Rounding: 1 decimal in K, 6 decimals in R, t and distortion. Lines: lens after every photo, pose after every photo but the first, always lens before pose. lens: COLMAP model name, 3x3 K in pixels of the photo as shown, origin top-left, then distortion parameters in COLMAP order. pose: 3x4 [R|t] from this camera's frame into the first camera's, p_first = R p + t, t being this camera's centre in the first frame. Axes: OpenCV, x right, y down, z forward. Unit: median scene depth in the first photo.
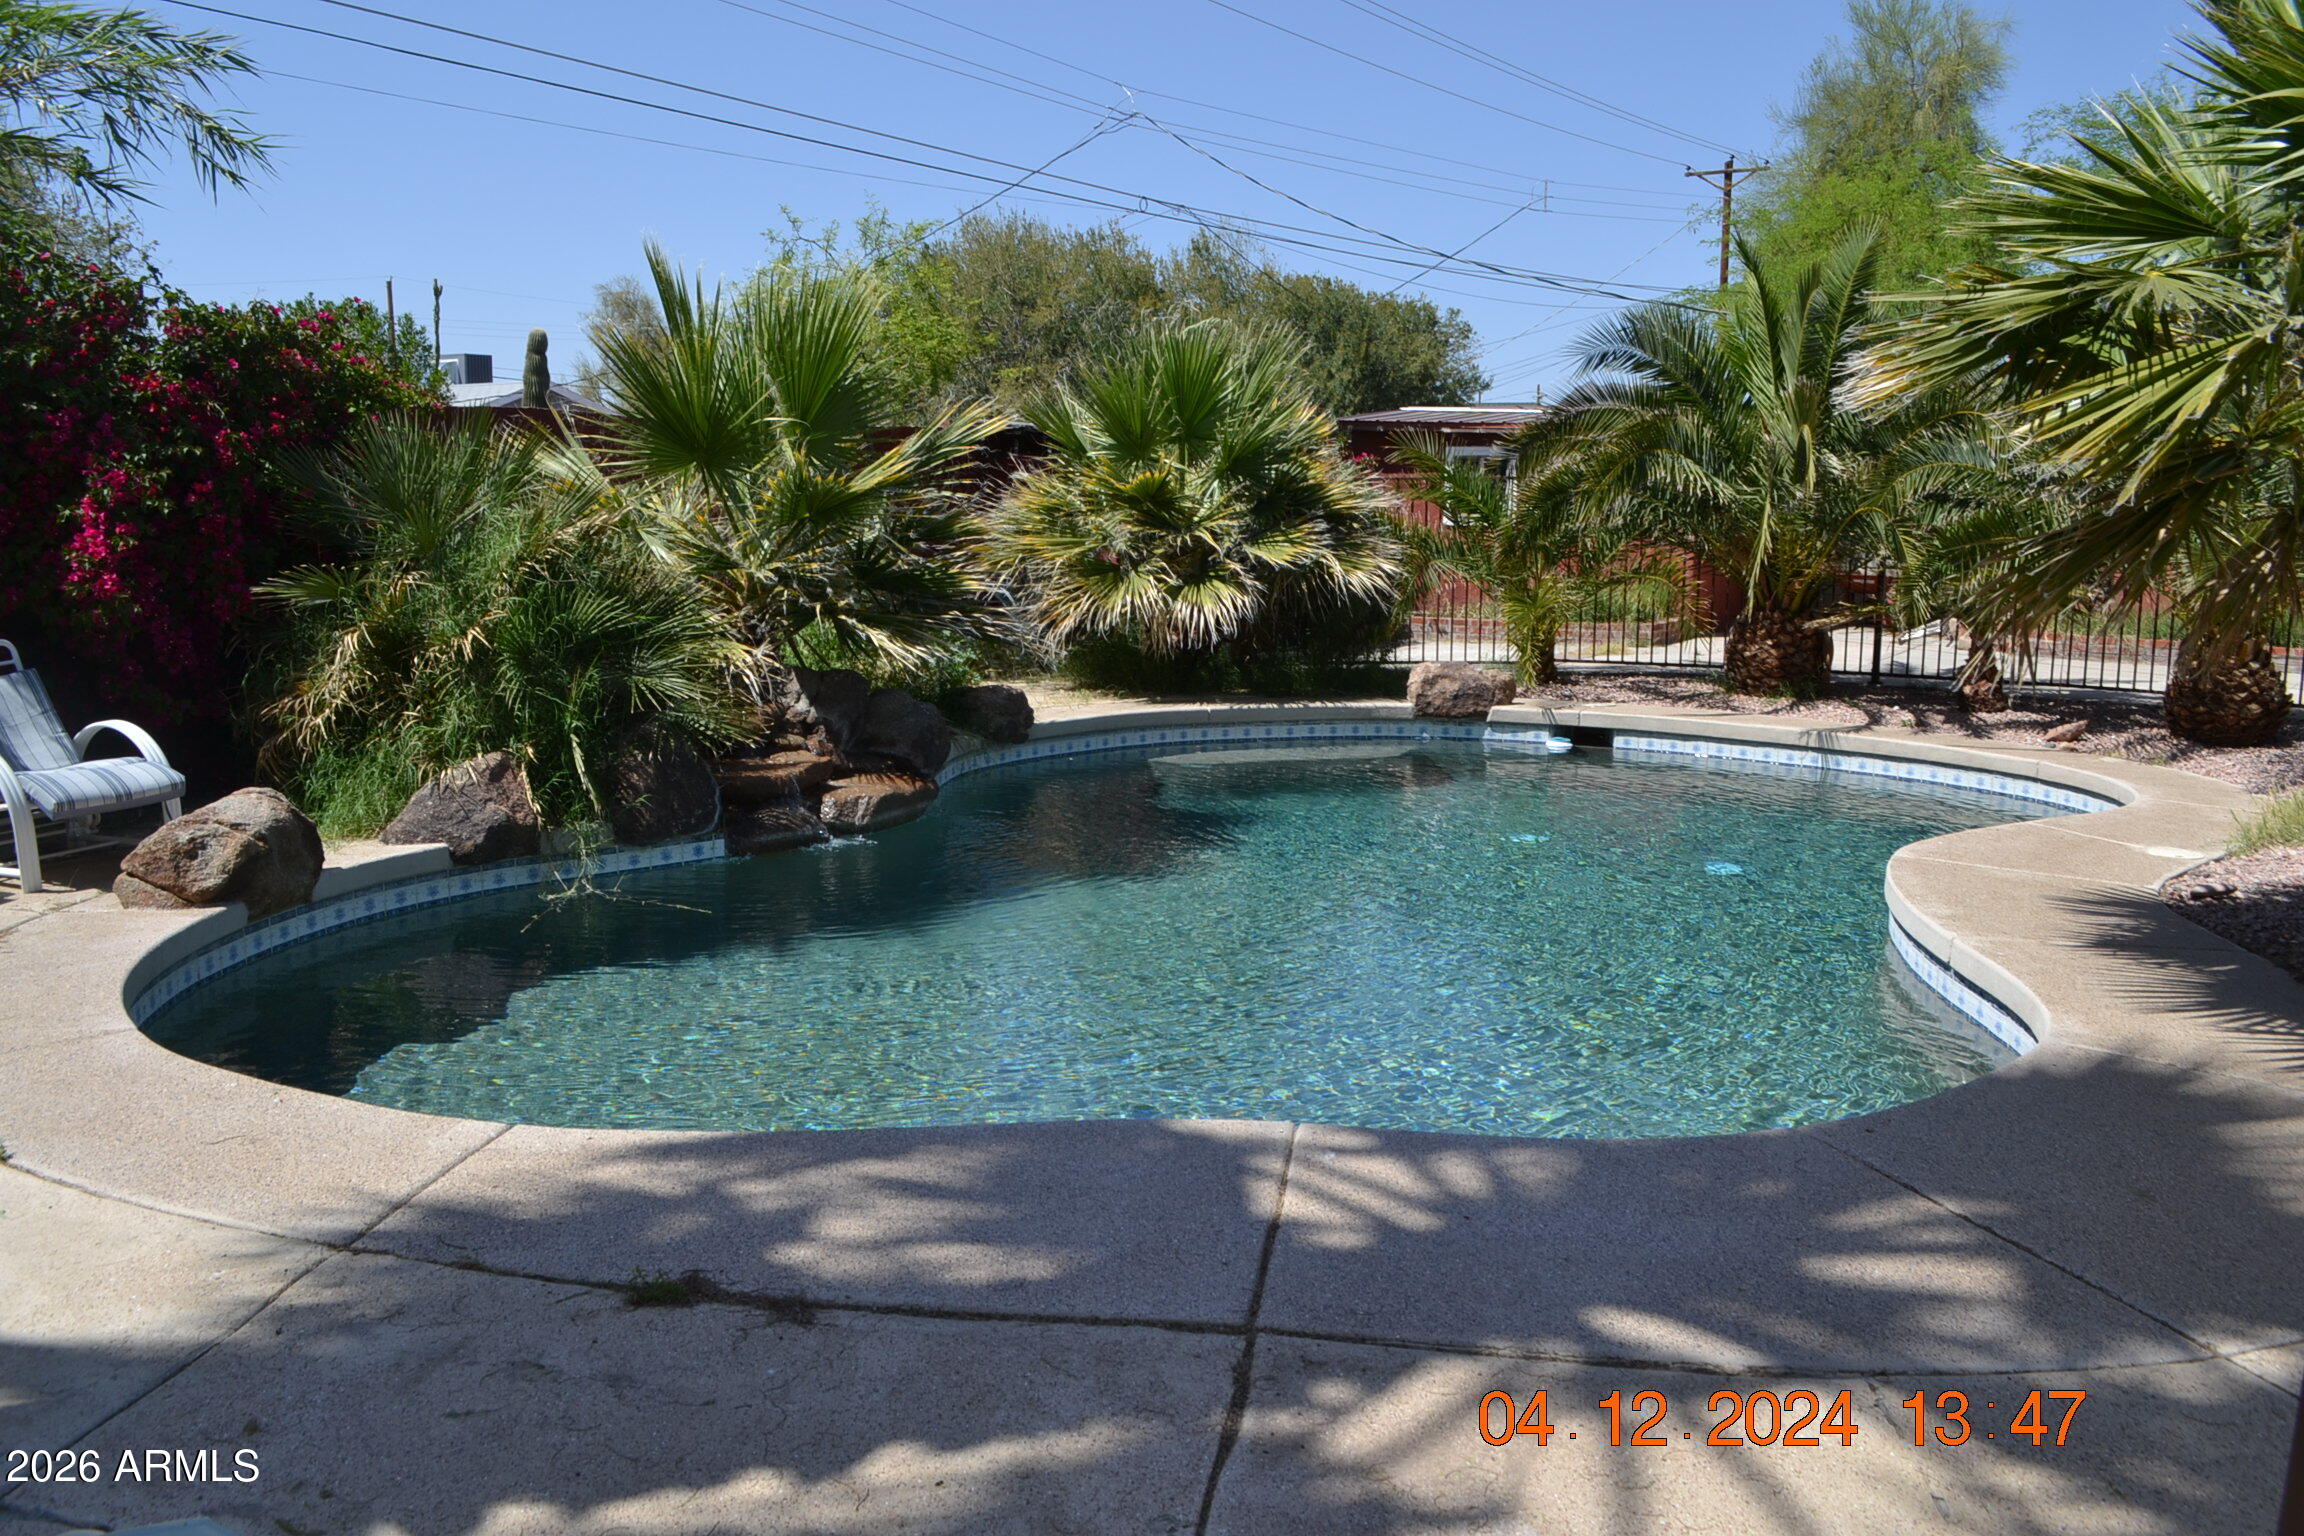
lens RADIAL K [[1859.8, 0, 1149.6], [0, 1859.8, 770.8], [0, 0, 1]] dist [-0.070990, 0.003318]
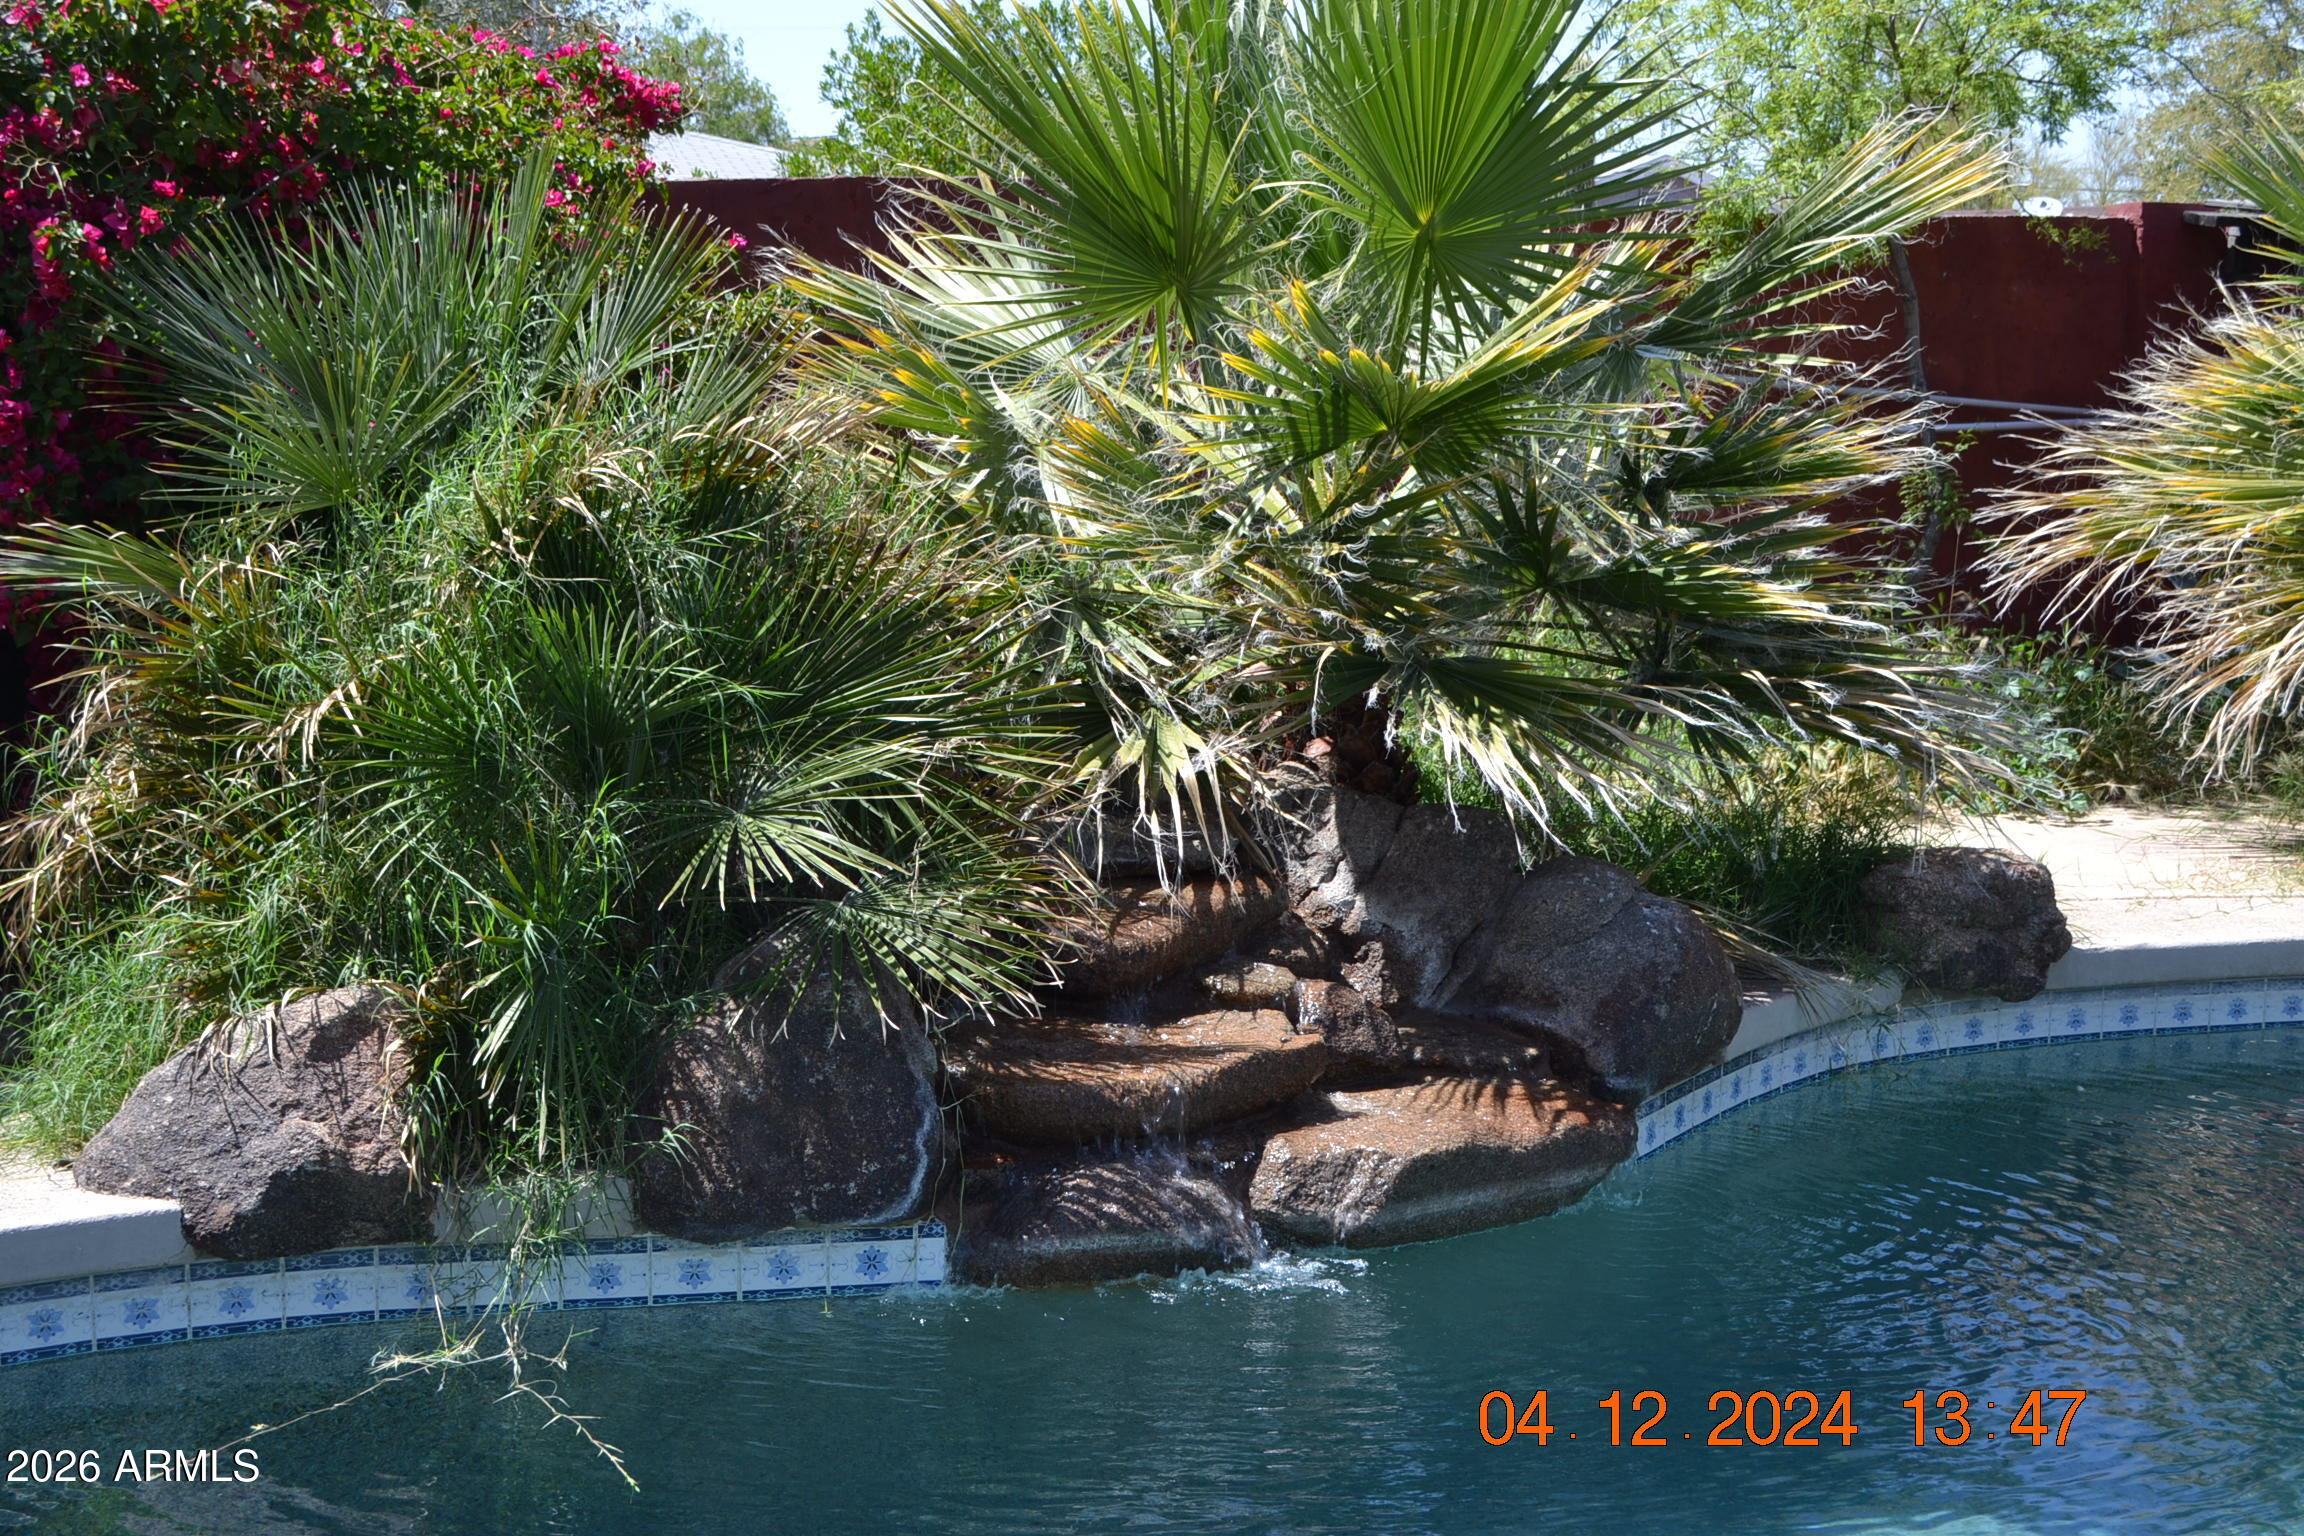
lens RADIAL K [[3205.4, 0, 1152.1], [0, 3205.4, 767.3], [0, 0, 1]] dist [-0.029544, 0.000000]
pose [[0.864616, 0.068634, -0.497724, 0.142151], [-0.078481, 0.996915, 0.001139, -0.067355], [0.496267, 0.038077, 0.867335, 0.417790]]
